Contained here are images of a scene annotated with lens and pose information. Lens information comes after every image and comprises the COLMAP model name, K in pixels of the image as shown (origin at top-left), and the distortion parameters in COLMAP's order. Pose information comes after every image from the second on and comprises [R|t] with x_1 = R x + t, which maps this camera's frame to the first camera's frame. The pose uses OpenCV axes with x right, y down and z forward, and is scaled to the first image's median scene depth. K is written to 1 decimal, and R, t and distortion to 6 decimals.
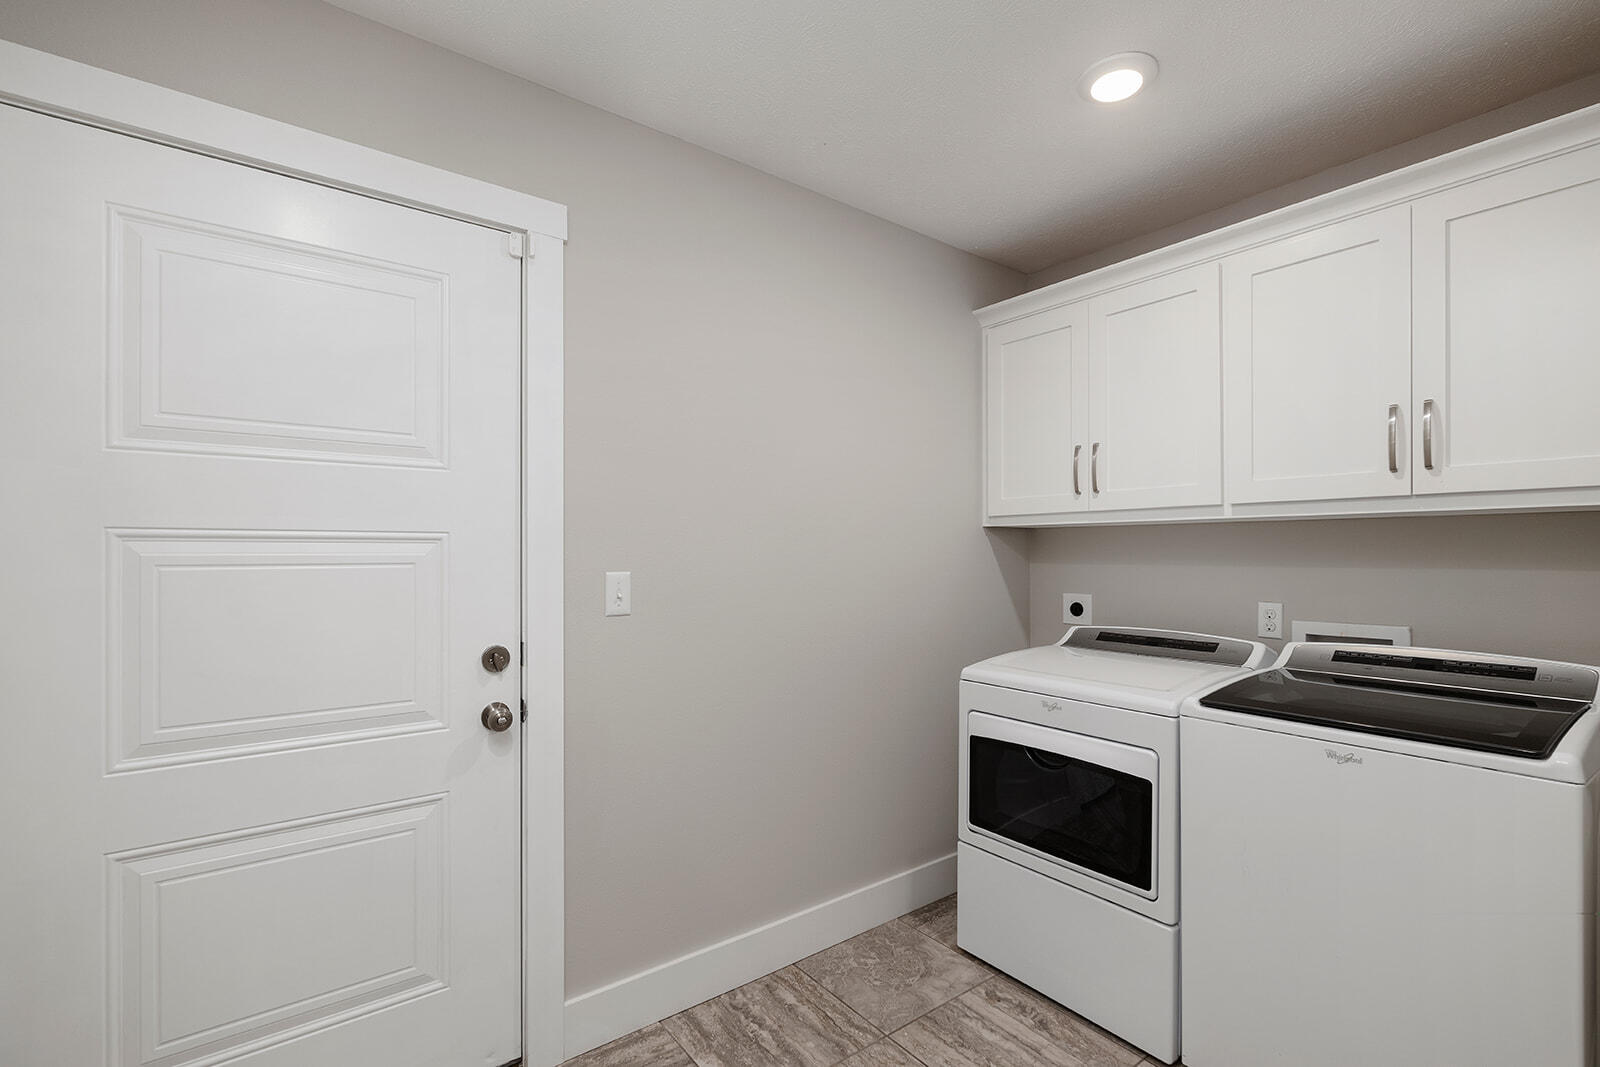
lens RADIAL K [[718.7, 0, 802.4], [0, 718.7, 568.8], [0, 0, 1]] dist [-0.000280, 0.000011]
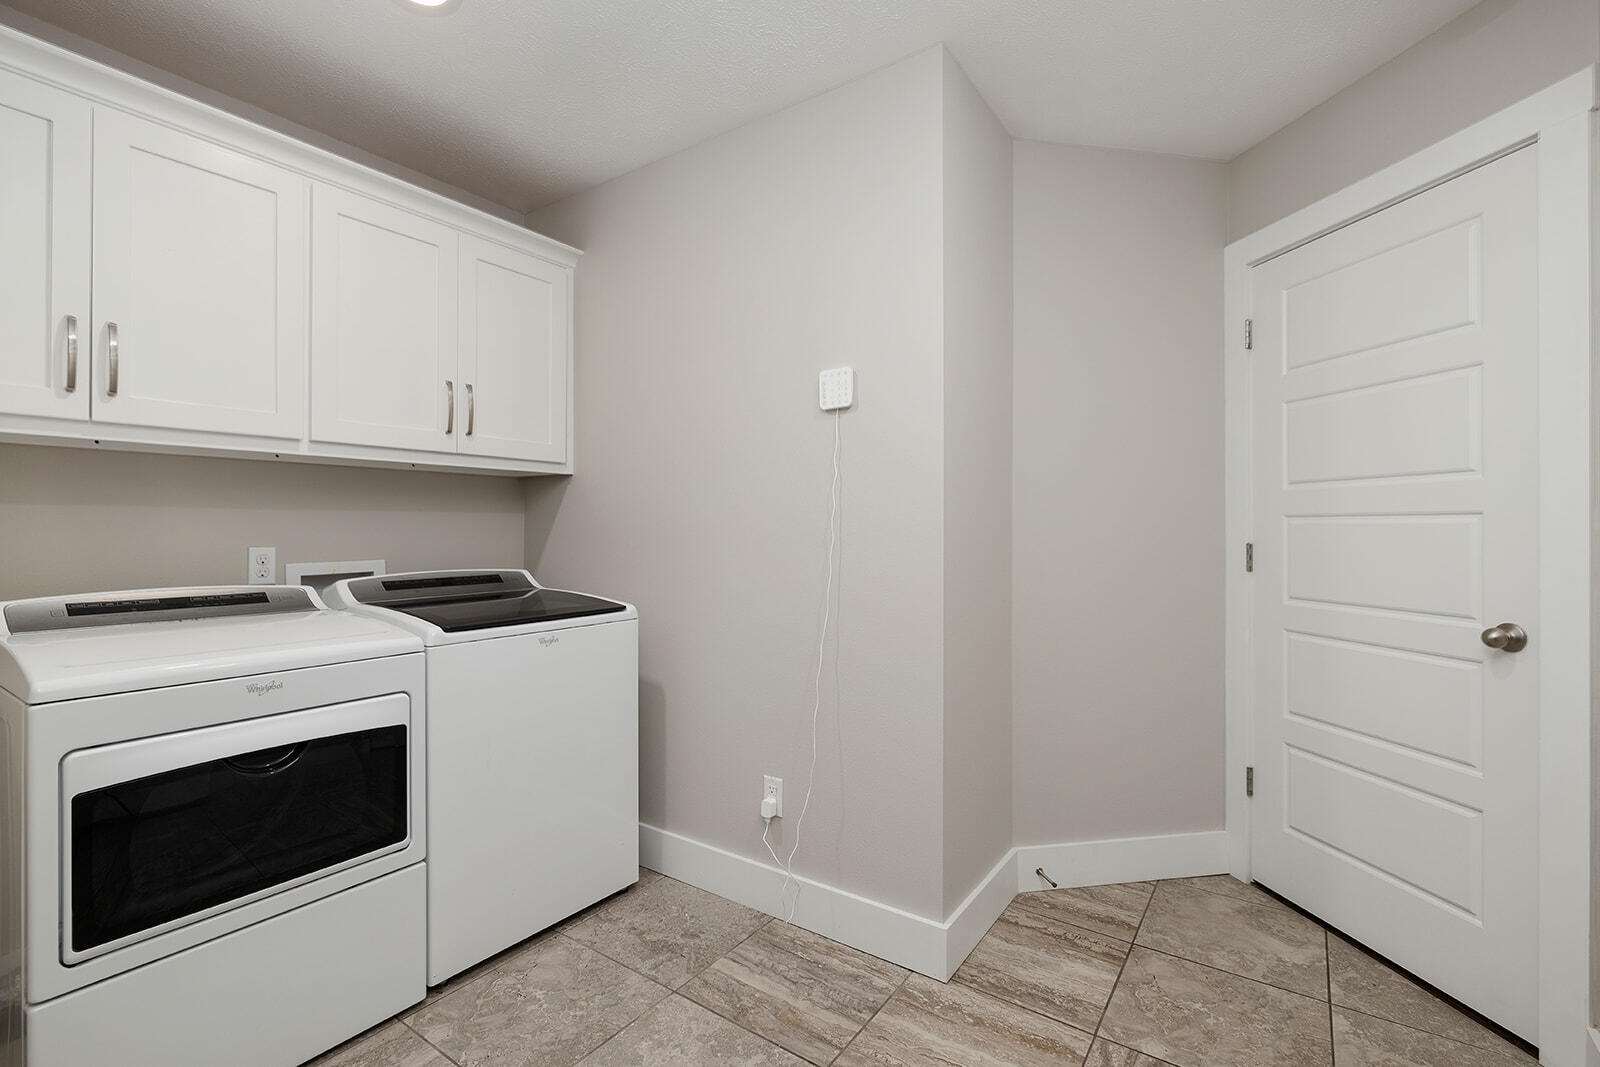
lens RADIAL K [[777.3, 0, 802.5], [0, 777.3, 509.4], [0, 0, 1]] dist [0.000061, -0.000185]
pose [[-0.301795, -0.001128, 0.953372, -0.581611], [-0.006030, 0.999982, -0.000726, -0.001555], [-0.953354, -0.005968, -0.301797, 0.686913]]
